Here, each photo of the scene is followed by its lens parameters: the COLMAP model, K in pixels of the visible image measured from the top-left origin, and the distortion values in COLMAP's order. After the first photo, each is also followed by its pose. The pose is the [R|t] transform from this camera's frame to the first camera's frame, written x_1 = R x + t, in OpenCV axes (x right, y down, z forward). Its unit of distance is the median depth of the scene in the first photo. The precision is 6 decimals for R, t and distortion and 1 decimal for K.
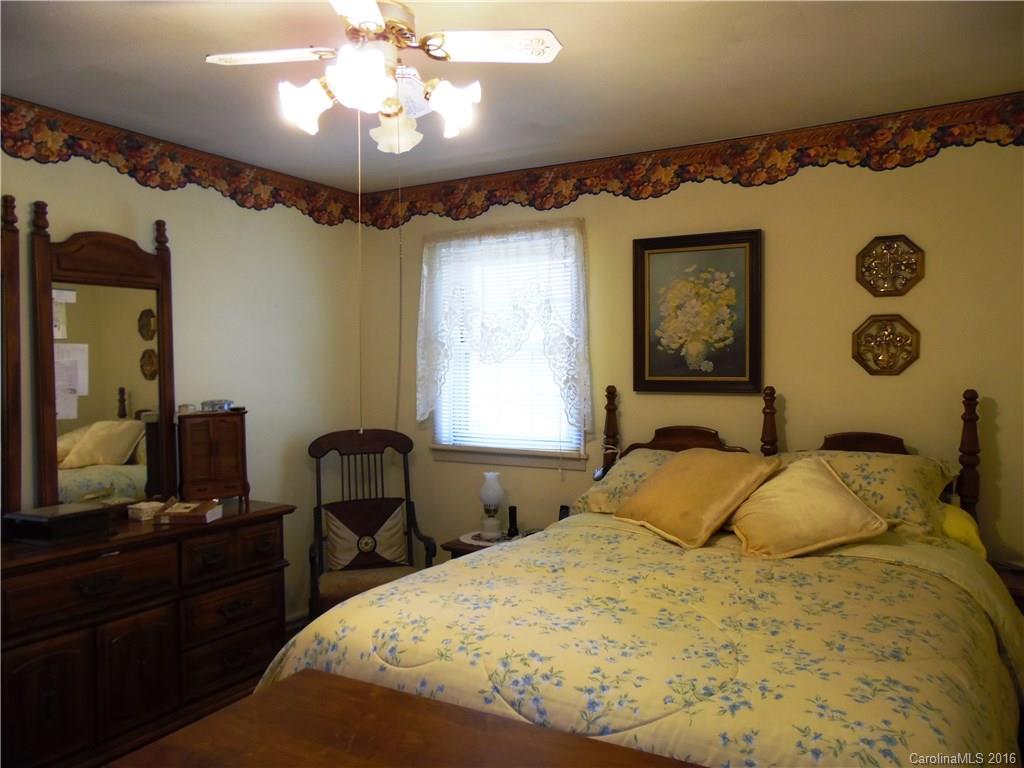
lens RADIAL K [[757.1, 0, 506.9], [0, 757.1, 385.9], [0, 0, 1]] dist [-0.023890, 0.026389]
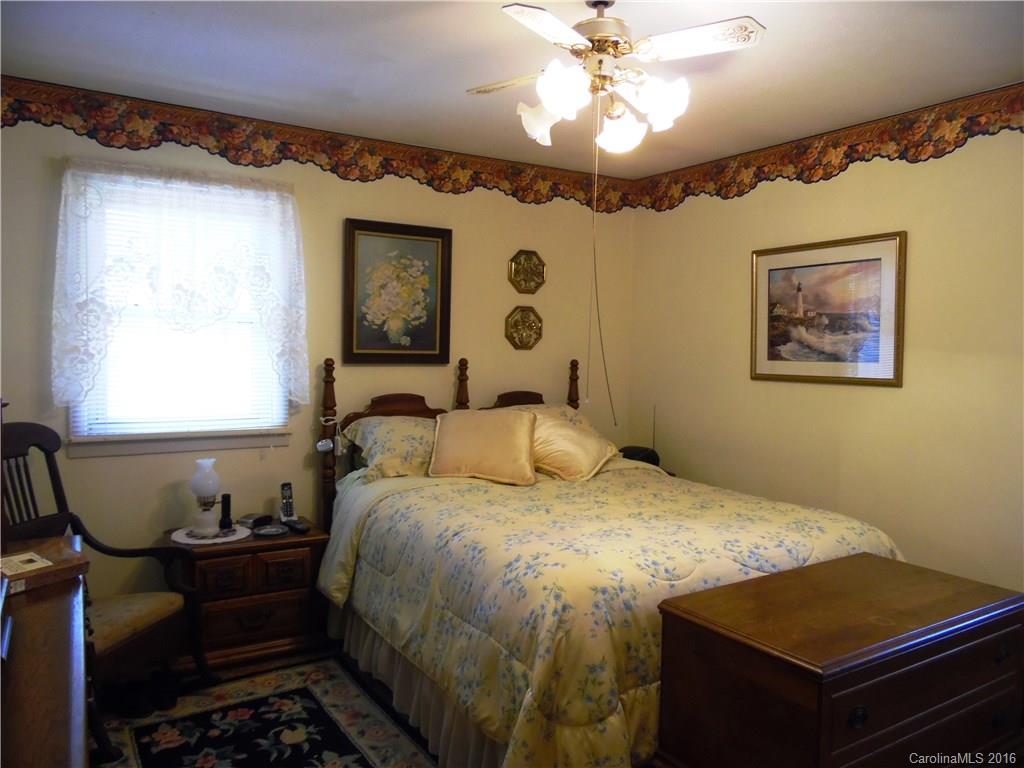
lens RADIAL K [[757.1, 0, 509.3], [0, 757.1, 389.0], [0, 0, 1]] dist [-0.023890, 0.026389]
pose [[0.471801, -0.042602, 0.880675, -0.672236], [0.003048, 0.998905, 0.046688, -0.006165], [-0.881700, -0.019343, 0.471414, 0.315795]]
